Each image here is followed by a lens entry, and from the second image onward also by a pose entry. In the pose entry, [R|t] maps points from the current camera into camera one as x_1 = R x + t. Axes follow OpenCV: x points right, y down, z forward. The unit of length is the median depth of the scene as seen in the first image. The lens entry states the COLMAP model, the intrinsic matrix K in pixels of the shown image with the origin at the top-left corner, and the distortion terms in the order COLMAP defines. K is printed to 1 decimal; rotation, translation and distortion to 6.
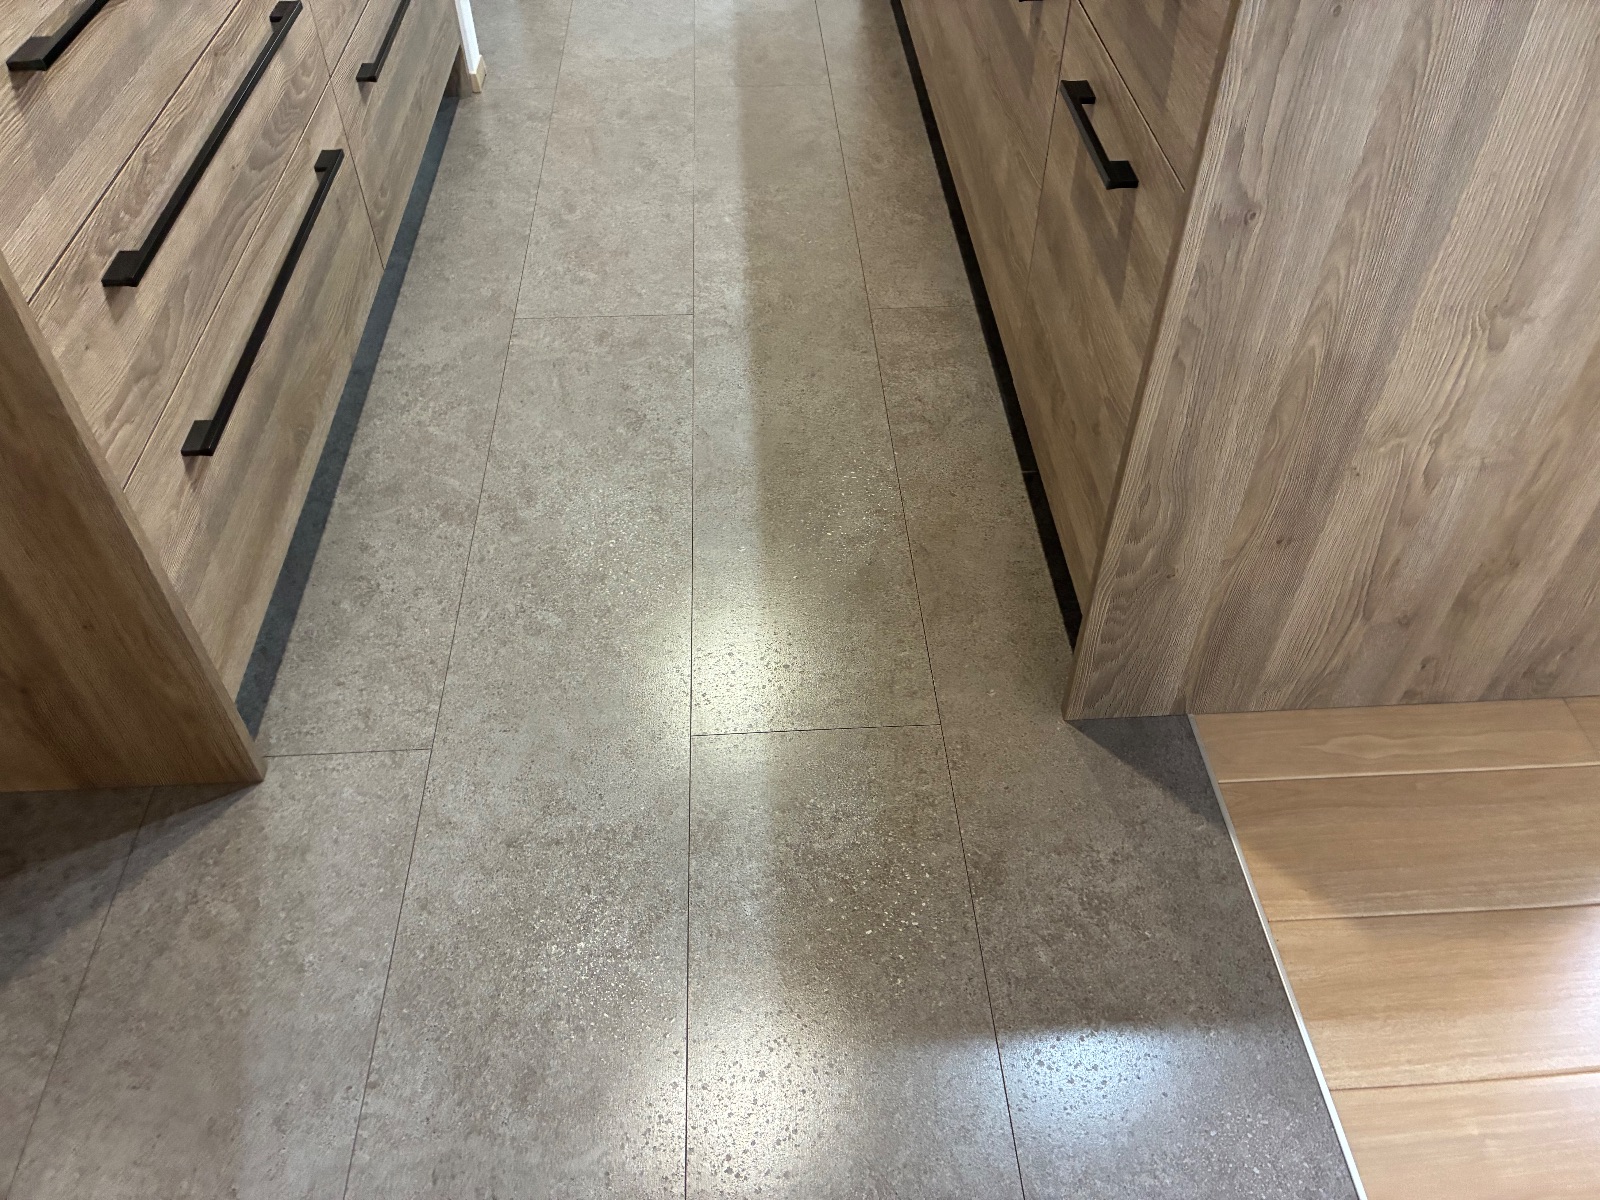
lens RADIAL K [[1210.0, 0, 800.0], [0, 1210.0, 600.0], [0, 0, 1]] dist [0.028863, -0.063182]
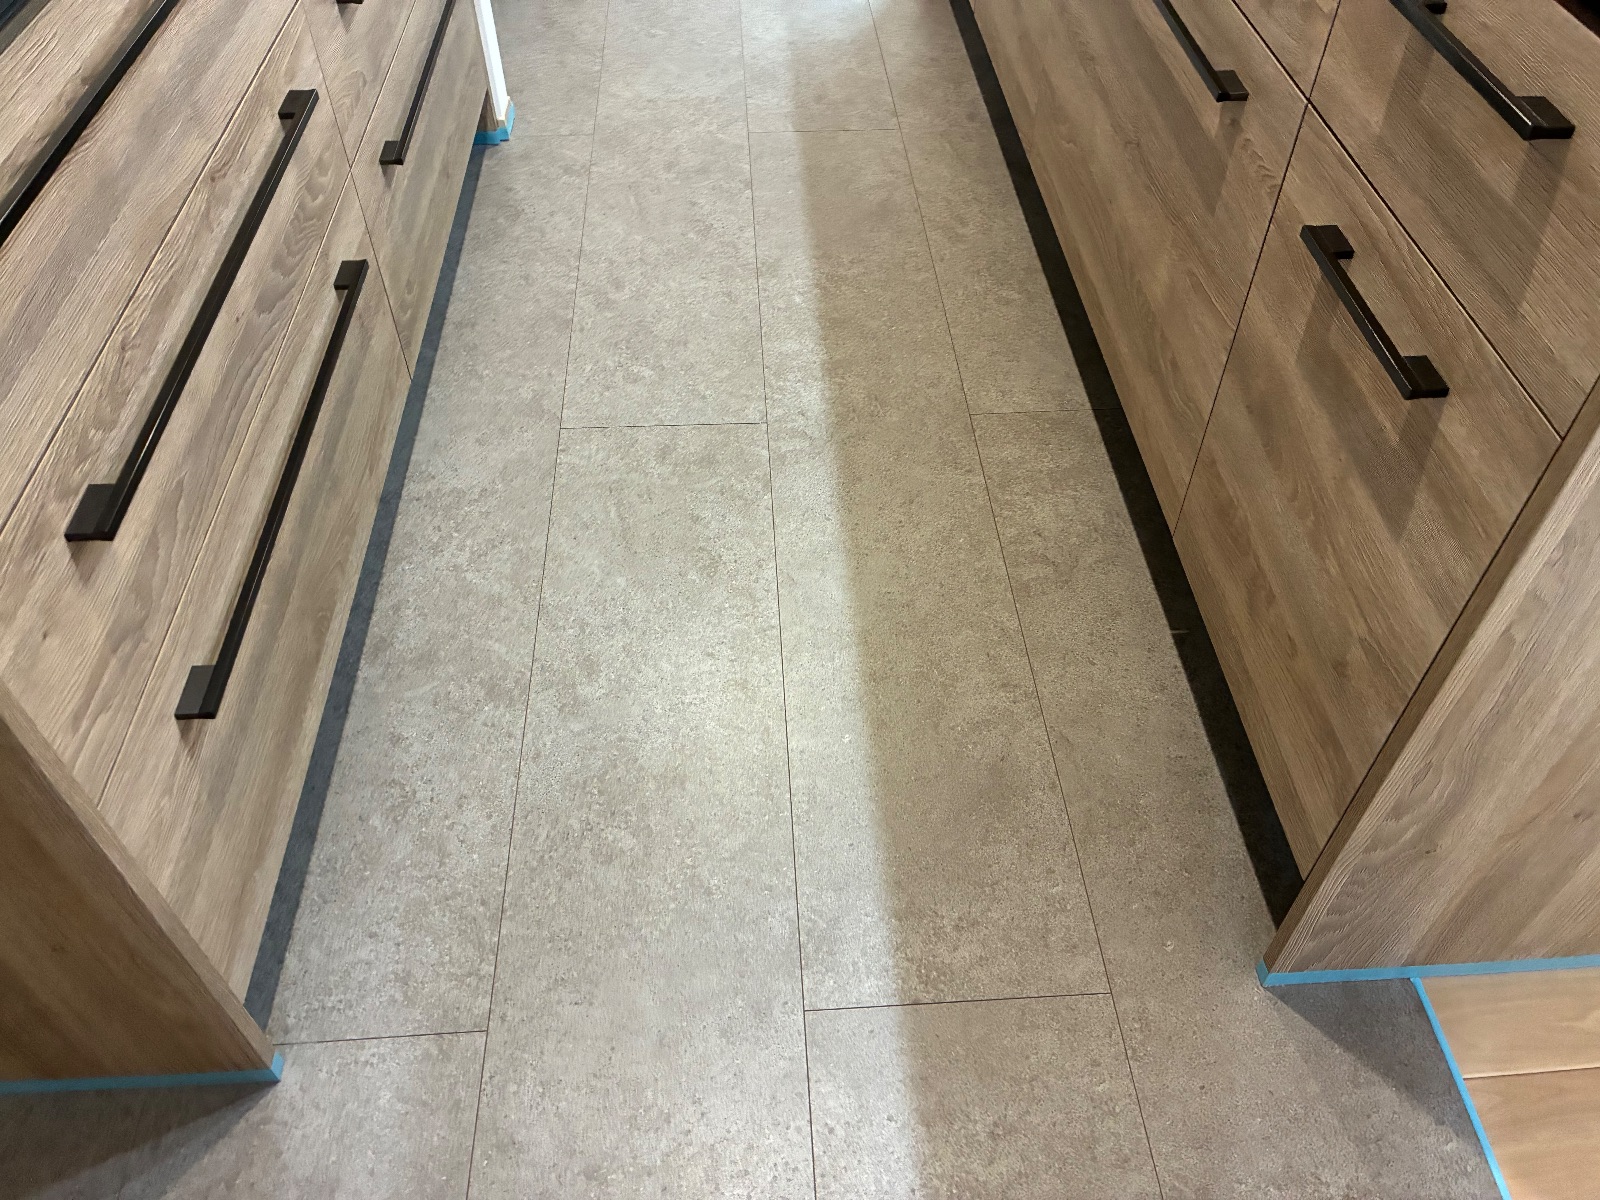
lens RADIAL K [[1213.6, 0, 800.0], [0, 1213.6, 600.0], [0, 0, 1]] dist [0.034521, -0.052615]
pose [[0.999997, 0.000268, 0.002277, -0.084770], [-0.000304, 0.999881, 0.015456, -0.155299], [-0.002273, -0.015457, 0.999878, 0.166756]]
